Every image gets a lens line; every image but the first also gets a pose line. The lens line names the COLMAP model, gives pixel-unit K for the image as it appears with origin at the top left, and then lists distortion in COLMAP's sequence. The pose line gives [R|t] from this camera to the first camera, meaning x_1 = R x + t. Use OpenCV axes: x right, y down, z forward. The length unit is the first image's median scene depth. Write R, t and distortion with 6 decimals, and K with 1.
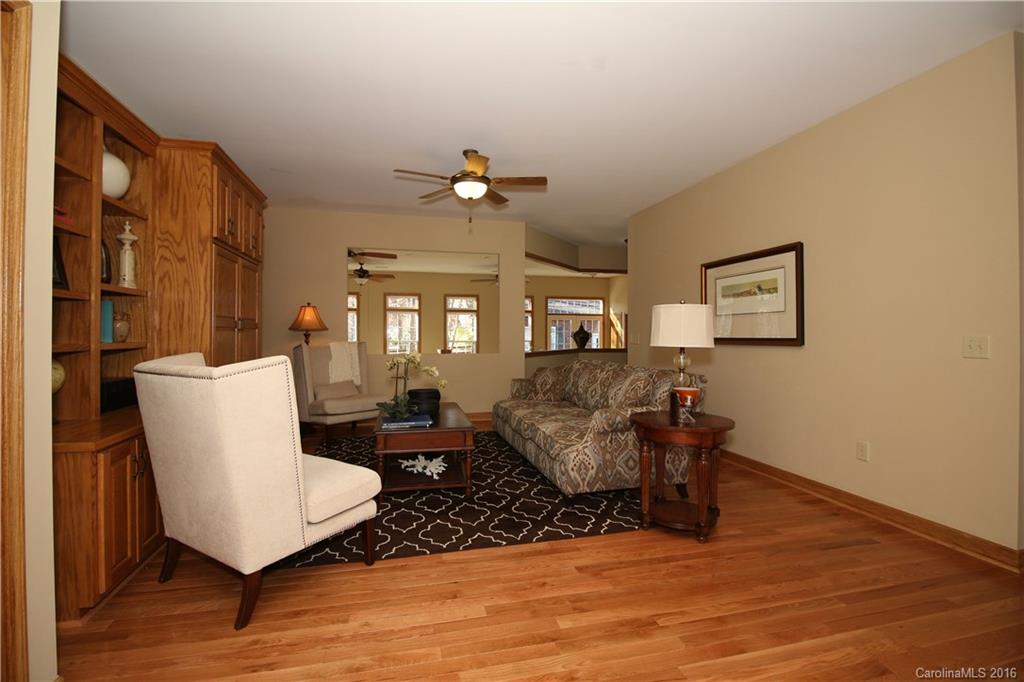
lens RADIAL K [[476.1, 0, 512.7], [0, 476.1, 335.7], [0, 0, 1]] dist [-0.004363, -0.008801]
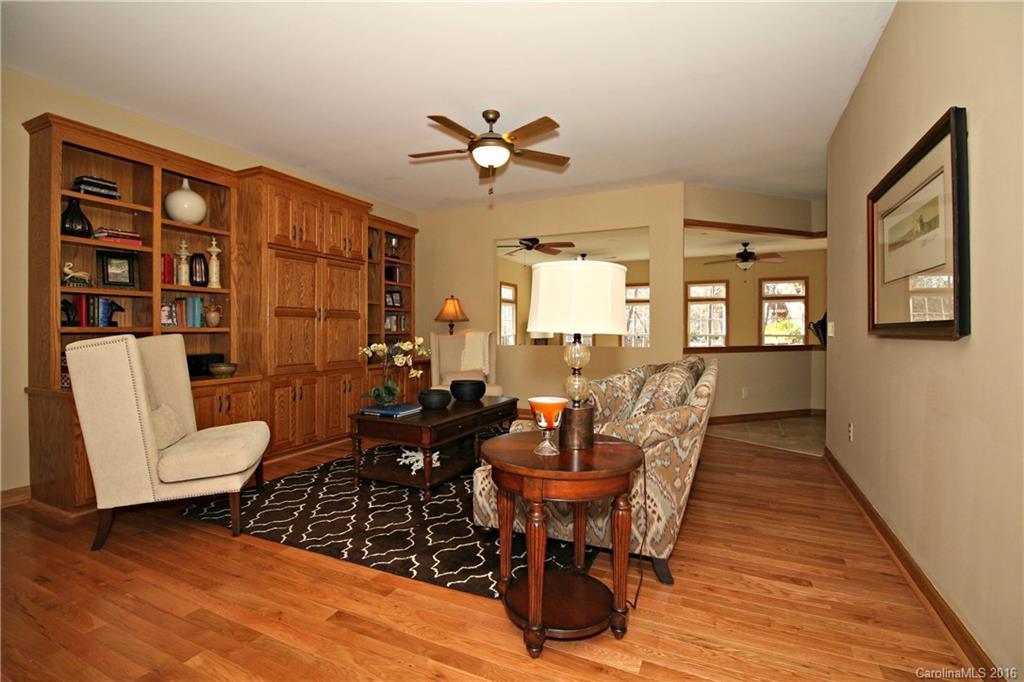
lens RADIAL K [[476.1, 0, 513.7], [0, 476.1, 334.4], [0, 0, 1]] dist [-0.004363, -0.008801]
pose [[0.775205, 0.006256, -0.631679, 0.647682], [-0.002009, 0.999970, 0.007437, 0.019132], [0.631706, -0.004496, 0.775195, 0.442730]]
